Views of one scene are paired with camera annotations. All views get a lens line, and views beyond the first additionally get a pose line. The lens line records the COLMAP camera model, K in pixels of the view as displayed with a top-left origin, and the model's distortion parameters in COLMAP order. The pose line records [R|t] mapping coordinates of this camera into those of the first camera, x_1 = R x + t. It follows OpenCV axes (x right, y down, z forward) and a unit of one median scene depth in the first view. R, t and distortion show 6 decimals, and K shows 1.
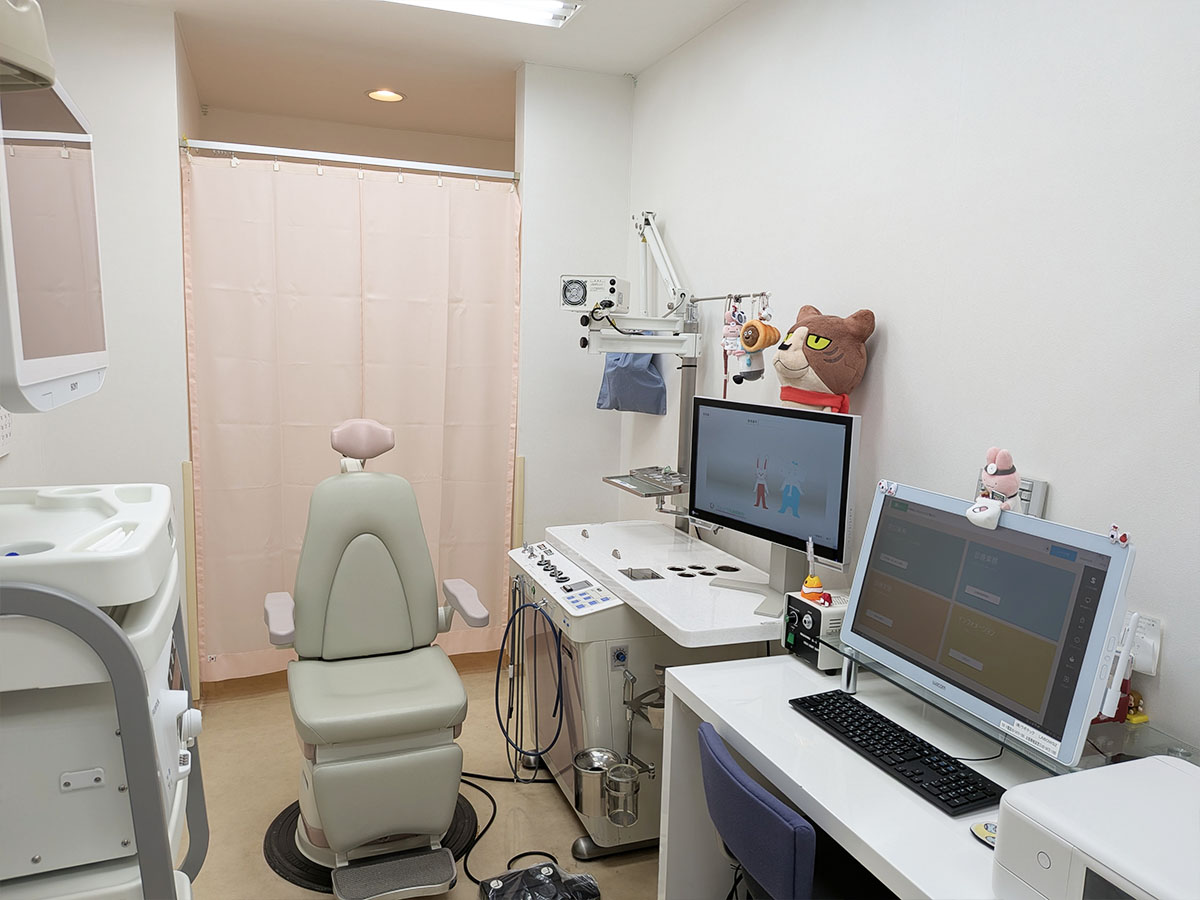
lens RADIAL K [[797.7, 0, 601.4], [0, 797.7, 454.1], [0, 0, 1]] dist [0.054709, -0.000044]
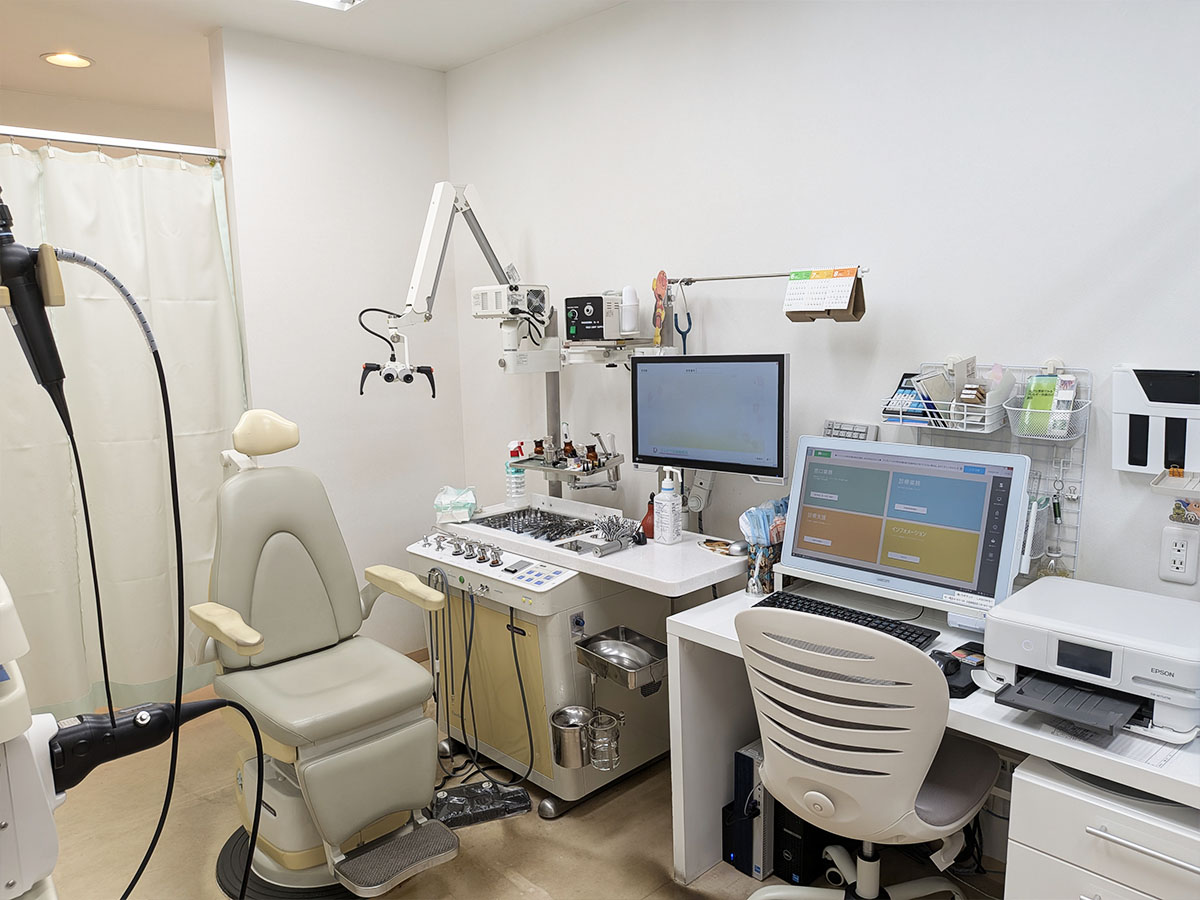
lens RADIAL K [[815.3, 0, 600.0], [0, 815.3, 450.0], [0, 0, 1]] dist [-0.023650, -0.000910]
pose [[0.914067, -0.107248, 0.391126, -0.364529], [0.098972, 0.994232, 0.041322, -0.023087], [-0.393302, 0.000939, 0.919409, -0.032024]]
